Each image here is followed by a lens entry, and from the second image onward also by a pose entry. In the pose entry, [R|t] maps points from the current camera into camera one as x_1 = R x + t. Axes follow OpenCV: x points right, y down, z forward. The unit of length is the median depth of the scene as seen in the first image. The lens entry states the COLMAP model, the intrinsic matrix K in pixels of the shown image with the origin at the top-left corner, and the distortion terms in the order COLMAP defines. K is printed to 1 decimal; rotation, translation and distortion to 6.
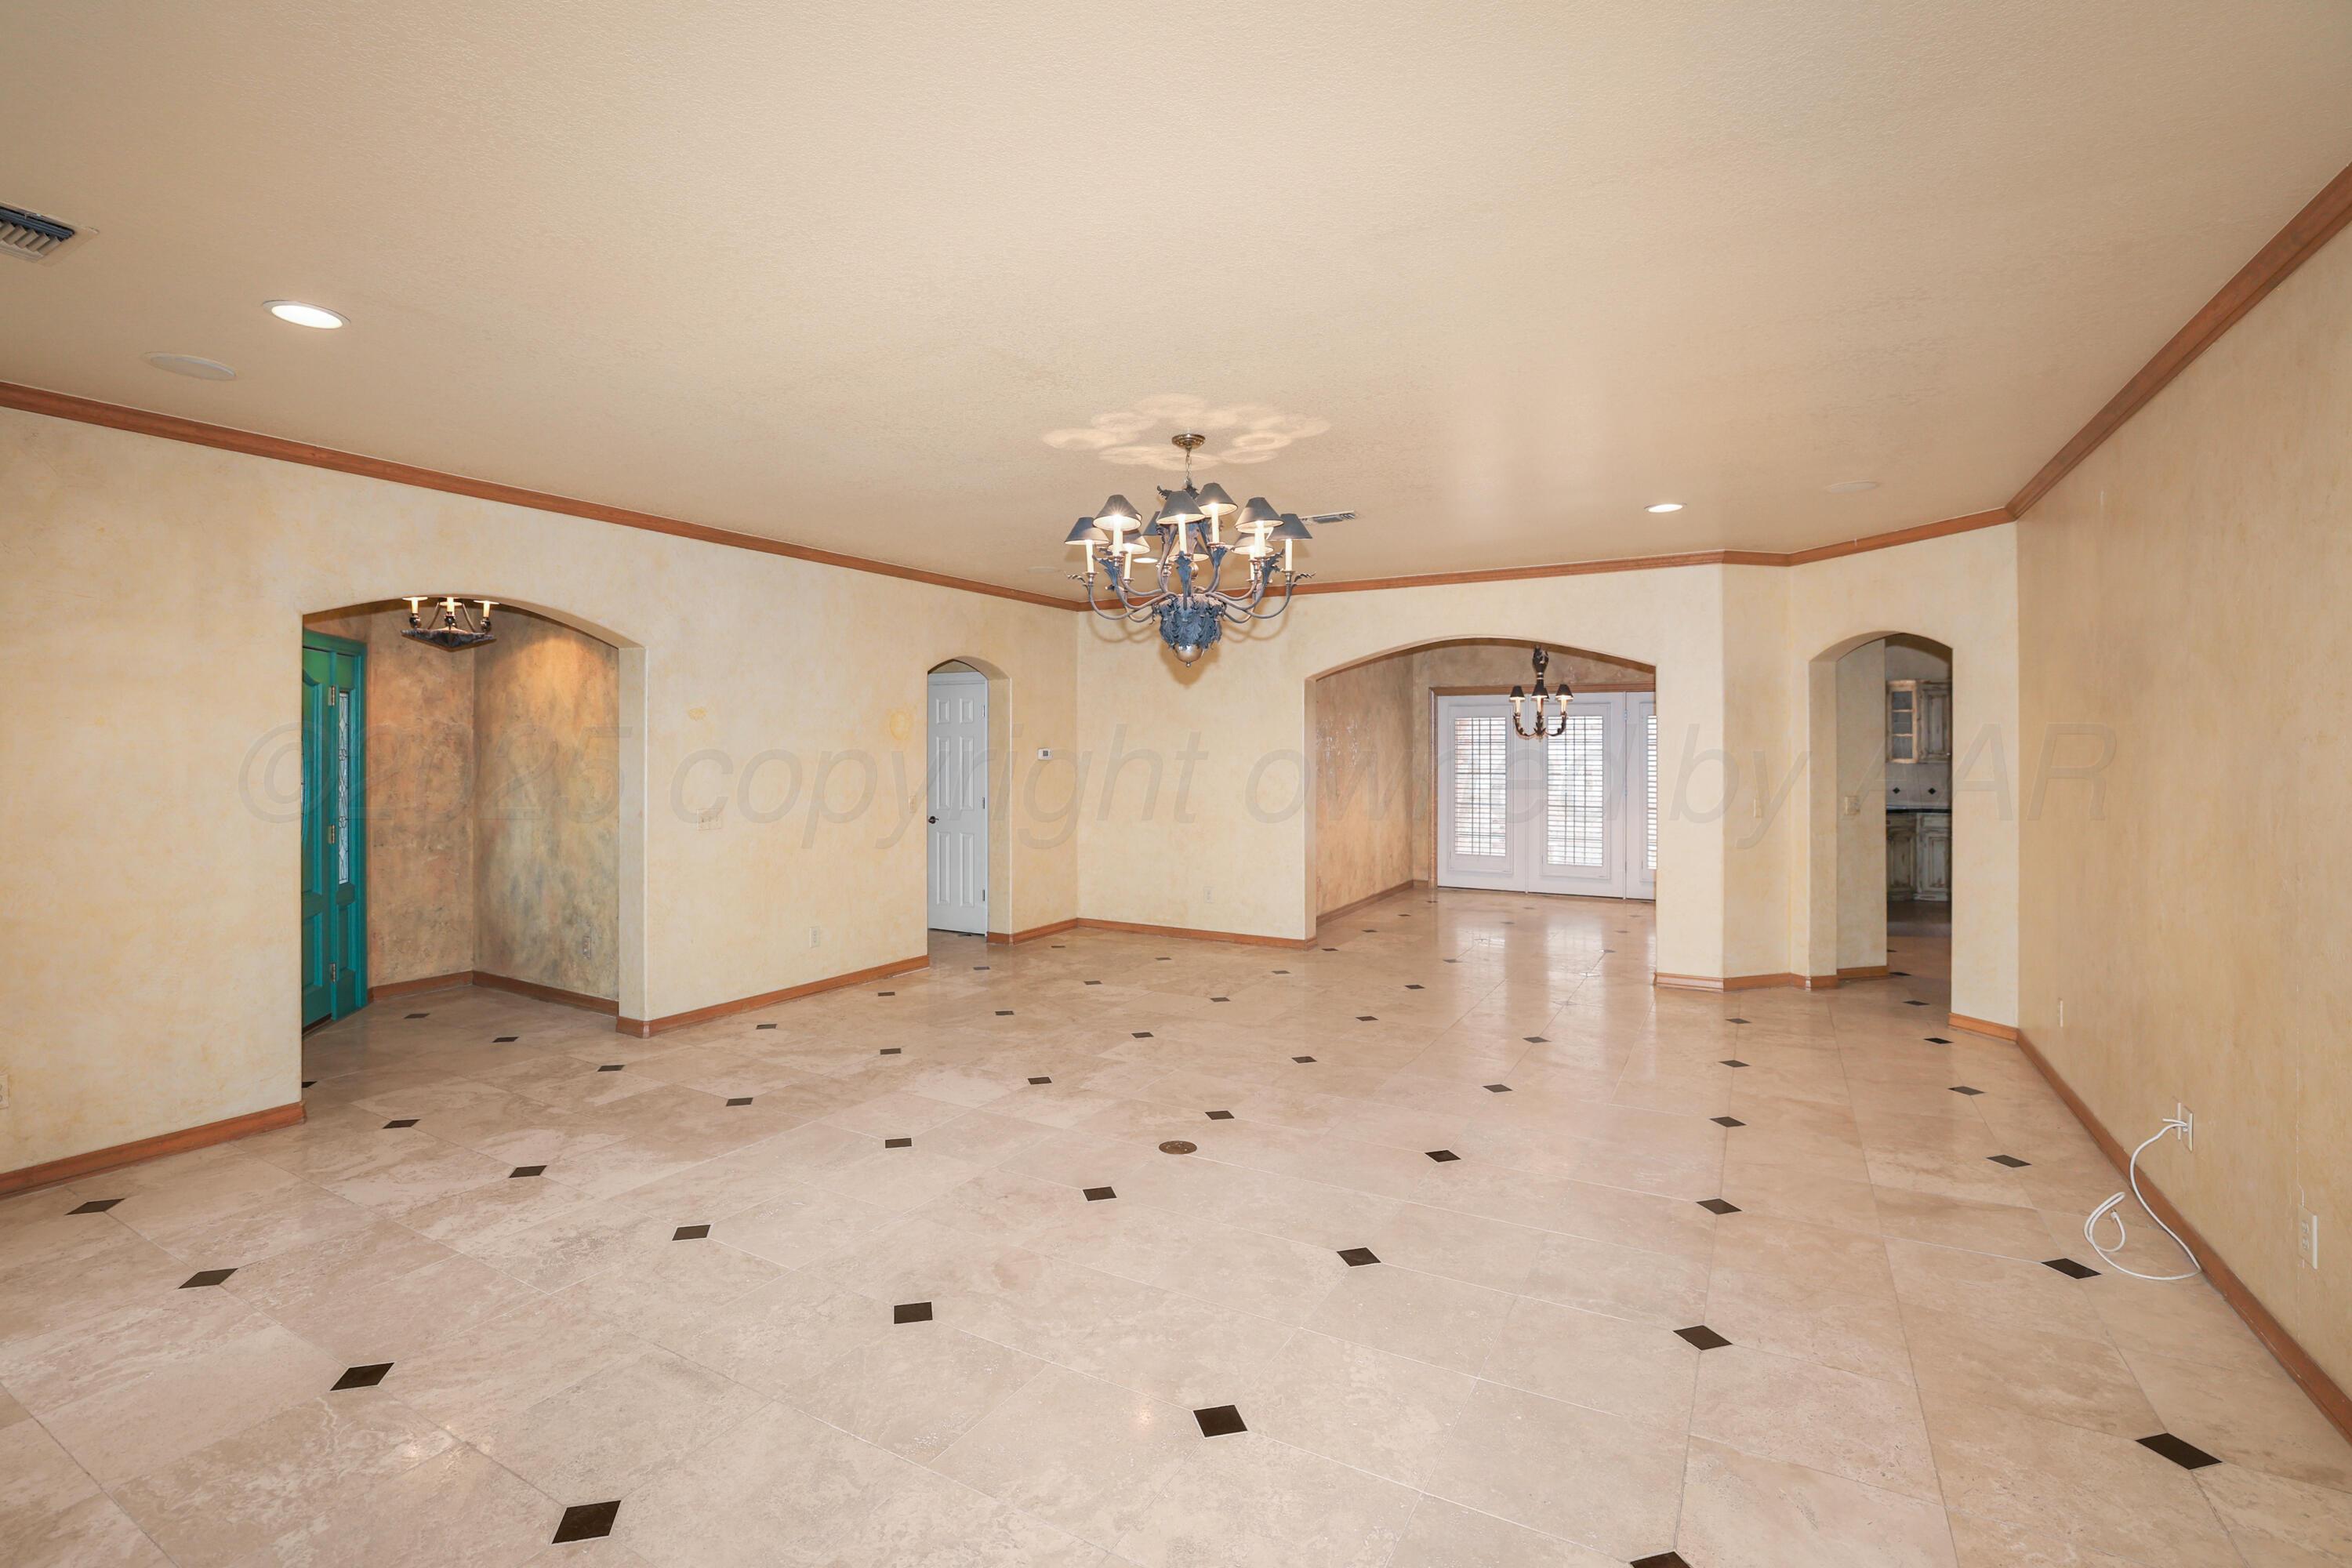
lens RADIAL K [[1043.3, 0, 1166.6], [0, 1043.3, 753.9], [0, 0, 1]] dist [-0.049368, 0.014257]
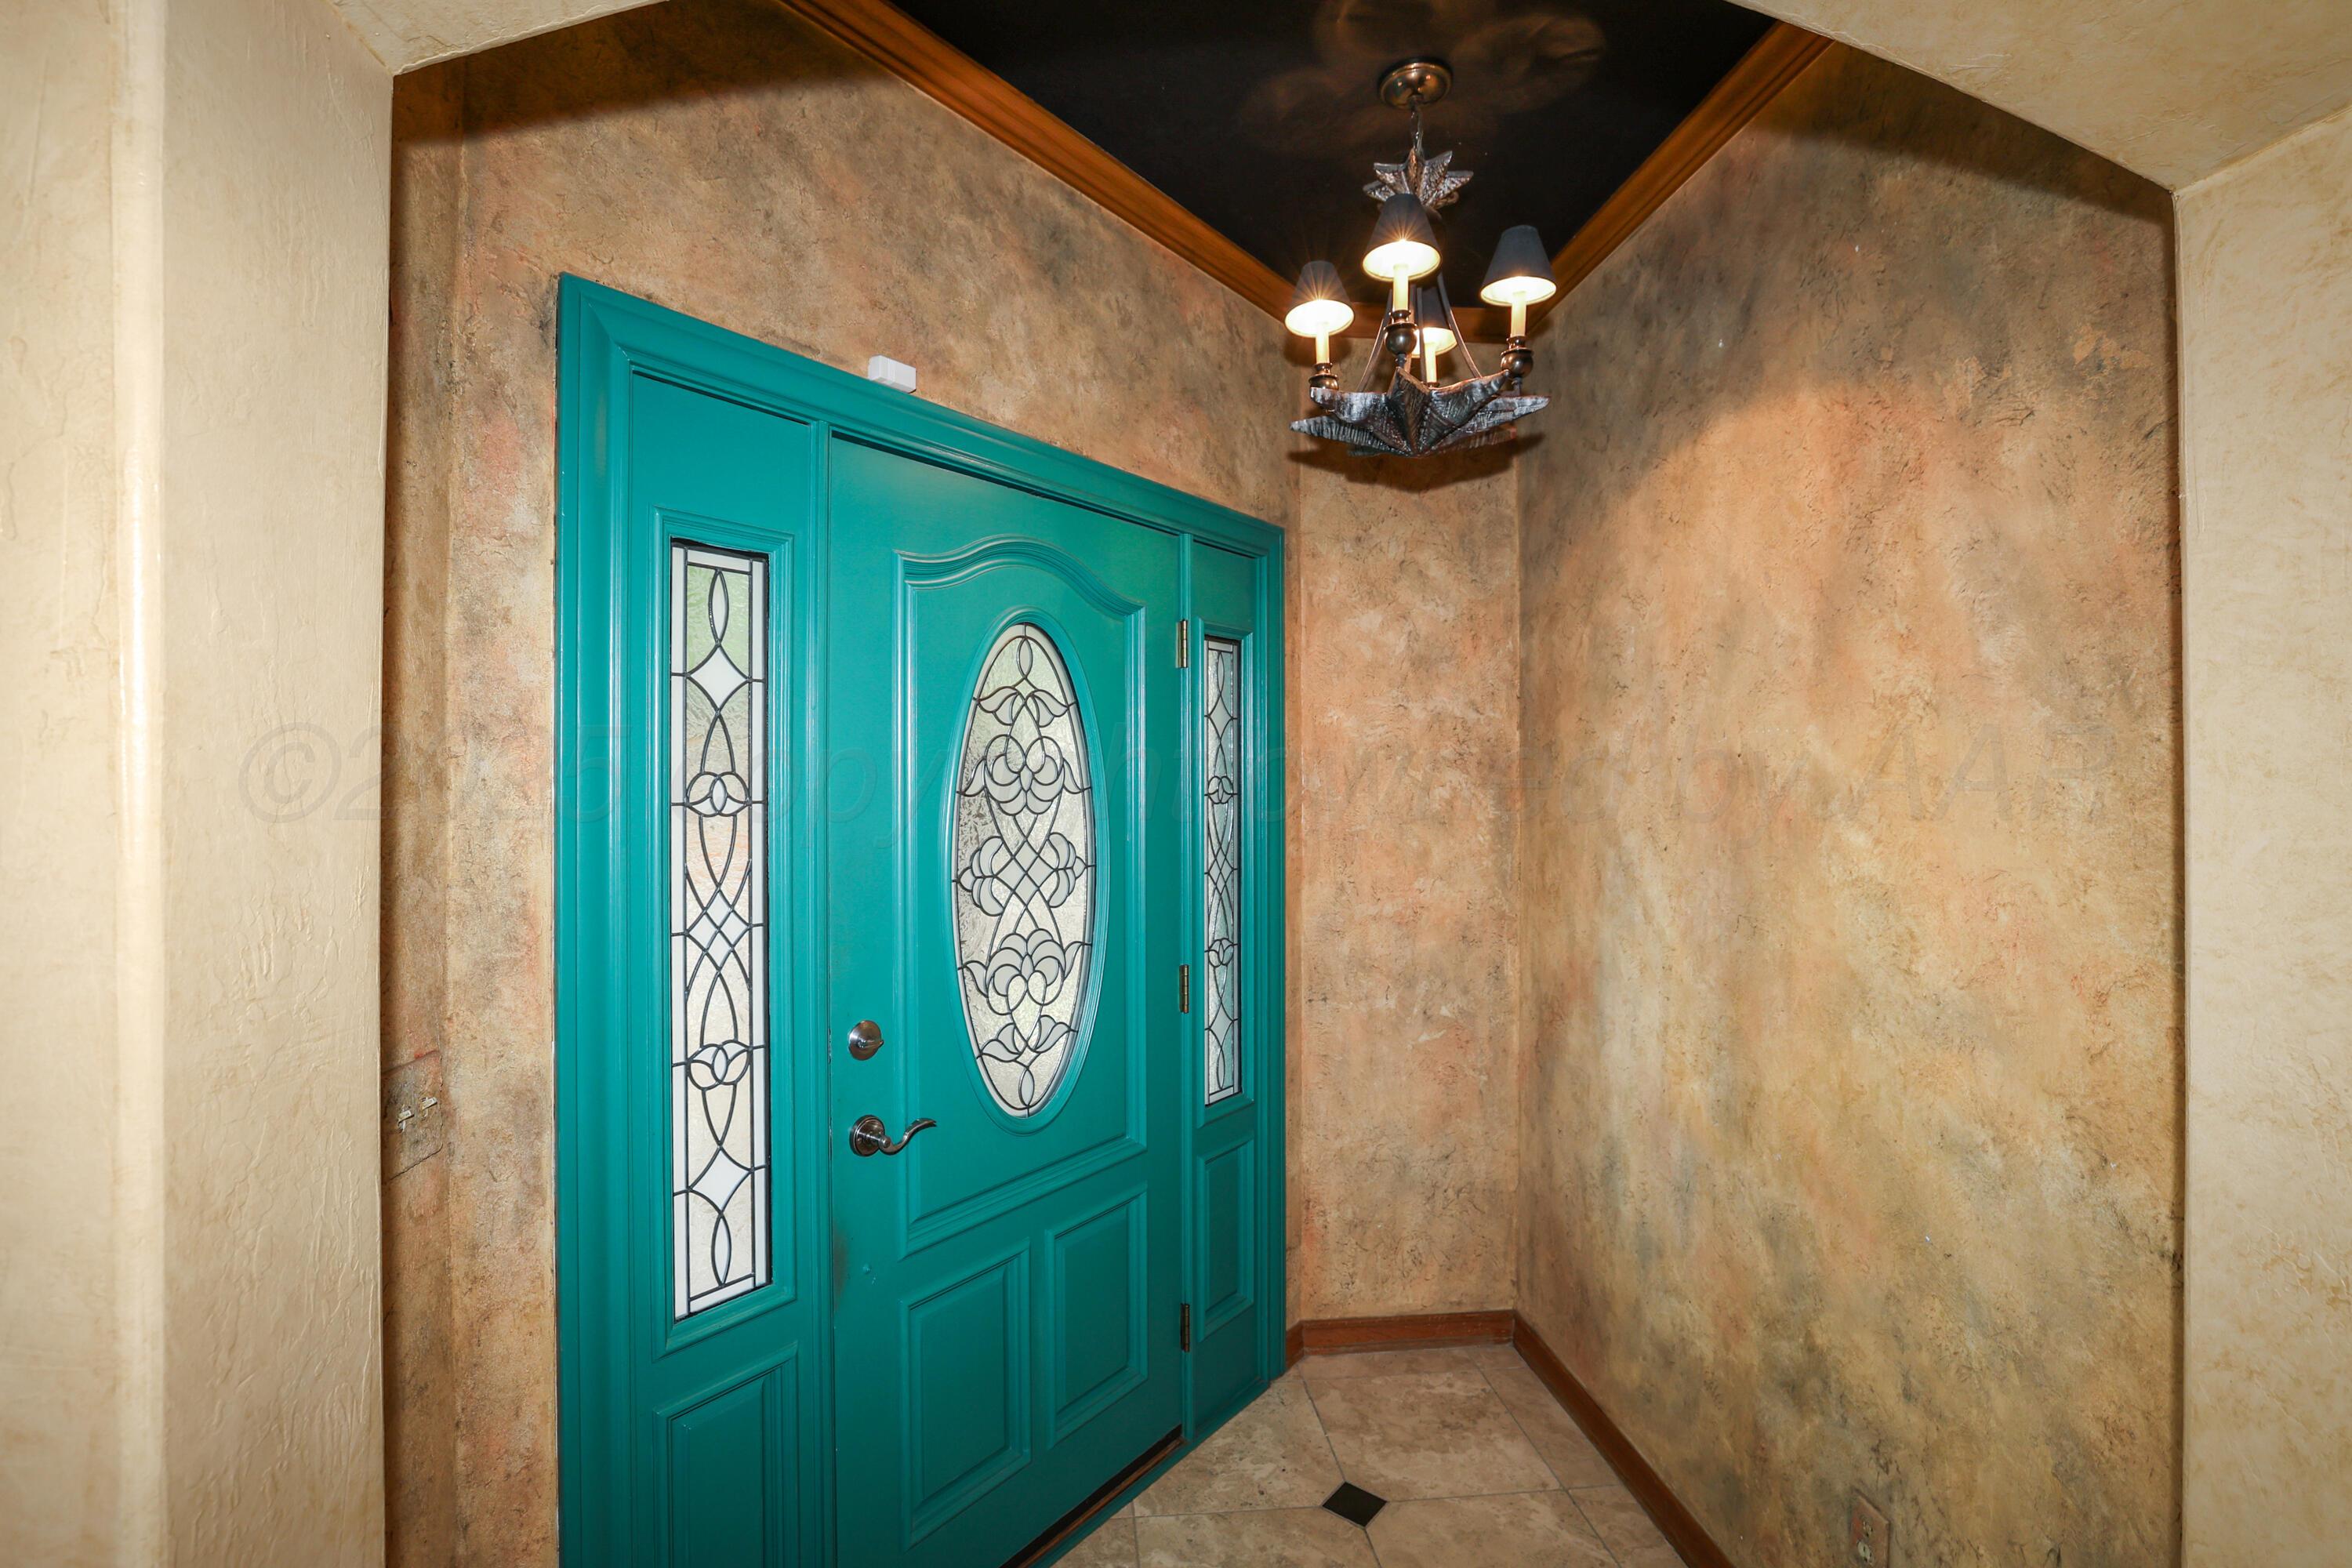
lens RADIAL K [[1043.3, 0, 1166.6], [0, 1043.3, 753.9], [0, 0, 1]] dist [-0.049368, 0.014257]
pose [[0.568976, -0.016440, -0.822190, -0.431288], [-0.003241, 0.999748, -0.022233, -0.004608], [0.822348, 0.015314, 0.568779, 0.670885]]
